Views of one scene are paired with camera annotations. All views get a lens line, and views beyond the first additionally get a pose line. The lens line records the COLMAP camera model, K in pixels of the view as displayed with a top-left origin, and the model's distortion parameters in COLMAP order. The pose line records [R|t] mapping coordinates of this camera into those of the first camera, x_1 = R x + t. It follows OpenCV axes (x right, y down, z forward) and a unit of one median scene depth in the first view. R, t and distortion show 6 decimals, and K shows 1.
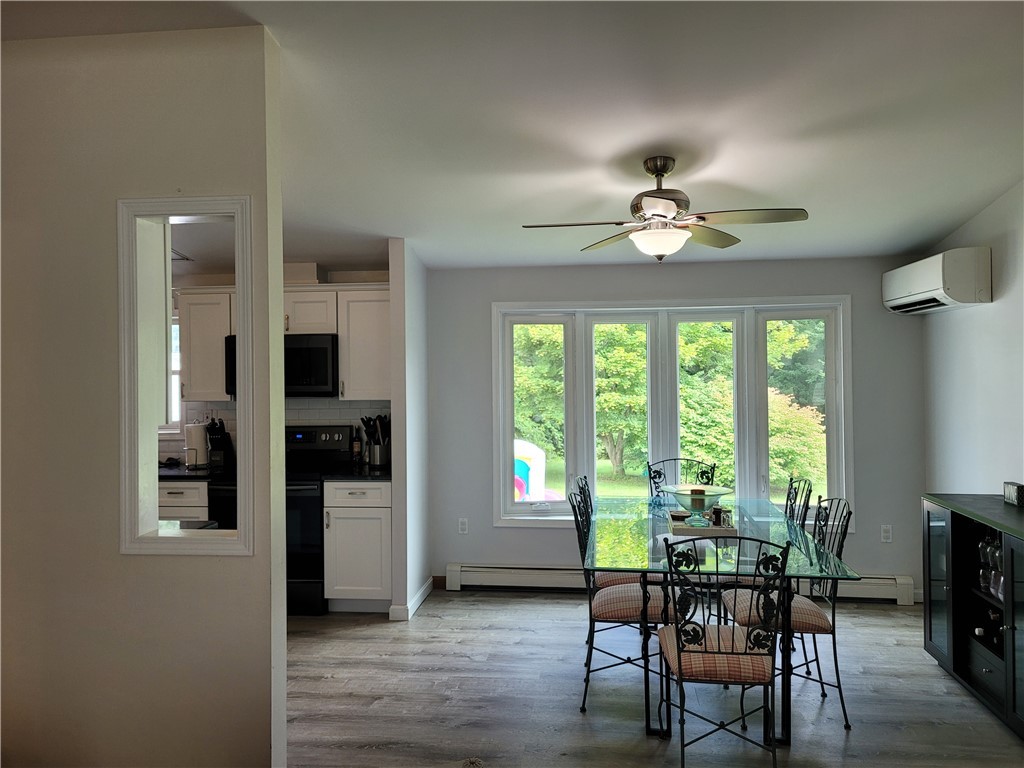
lens RADIAL K [[782.0, 0, 519.4], [0, 782.0, 368.9], [0, 0, 1]] dist [0.069517, -0.000746]
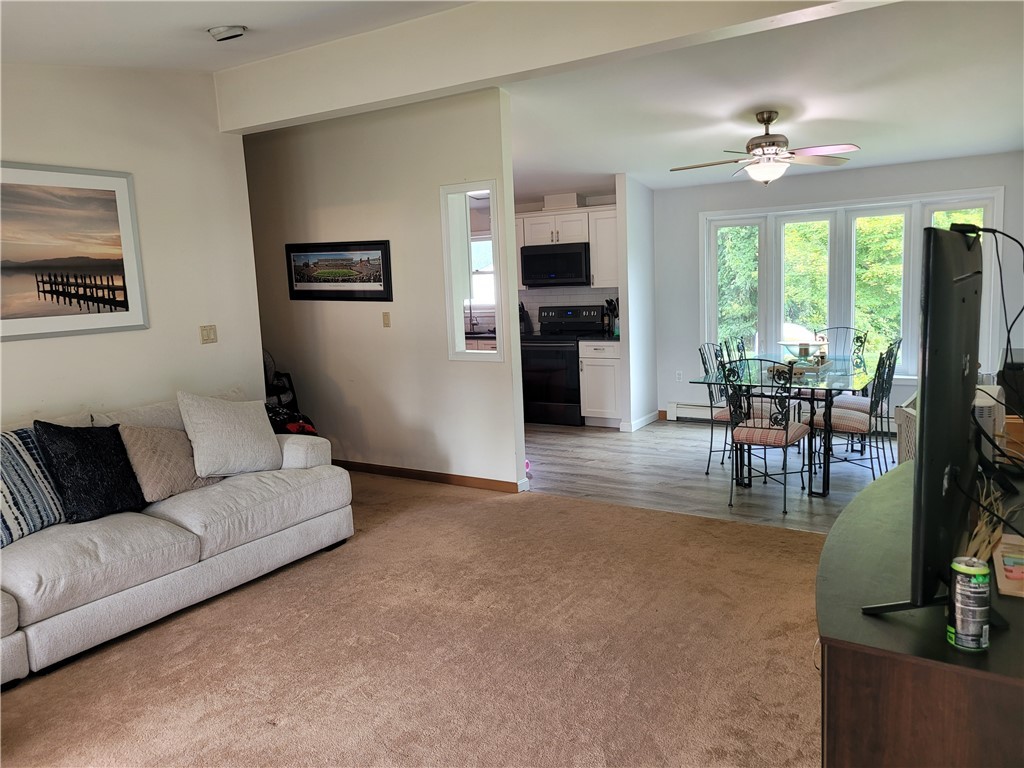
lens RADIAL K [[766.4, 0, 518.7], [0, 766.4, 377.7], [0, 0, 1]] dist [0.062138, -0.052410]
pose [[0.904027, 0.031664, -0.426301, 0.283461], [0.030615, 0.989896, 0.138451, 0.003546], [0.426378, -0.138215, 0.893923, -0.390425]]
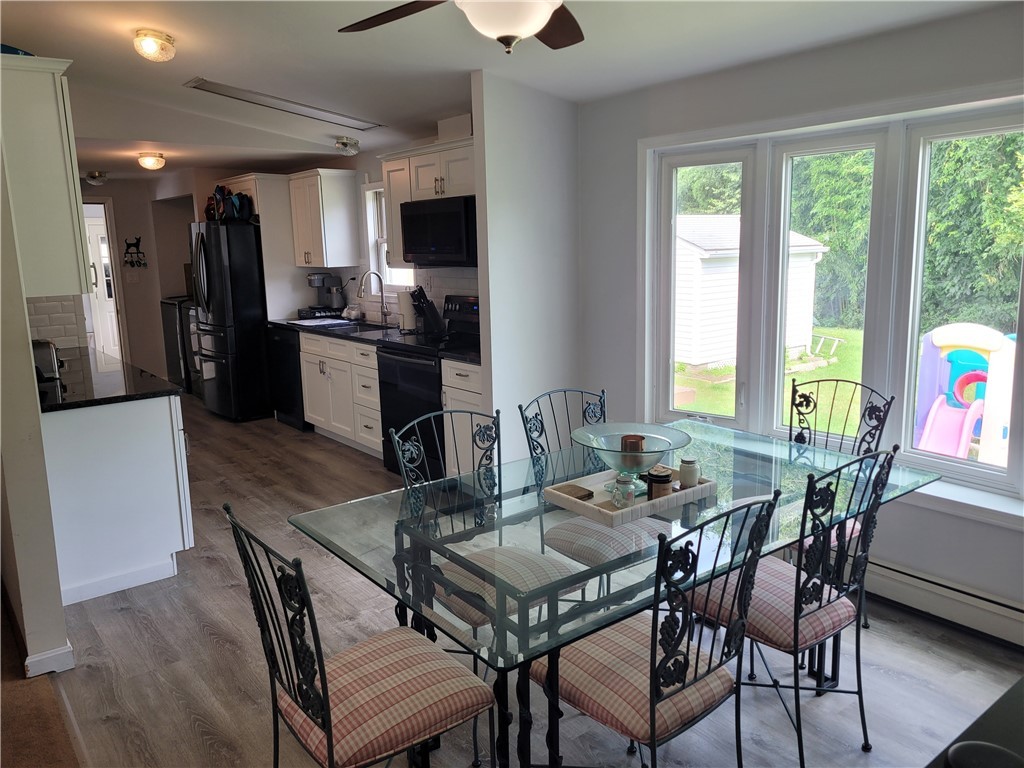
lens RADIAL K [[766.4, 0, 518.7], [0, 766.4, 377.7], [0, 0, 1]] dist [0.062138, -0.052410]
pose [[0.712378, 0.118463, -0.691725, 0.452396], [0.017069, 0.982434, 0.185829, -0.002655], [0.701588, -0.144188, 0.697842, 0.423427]]
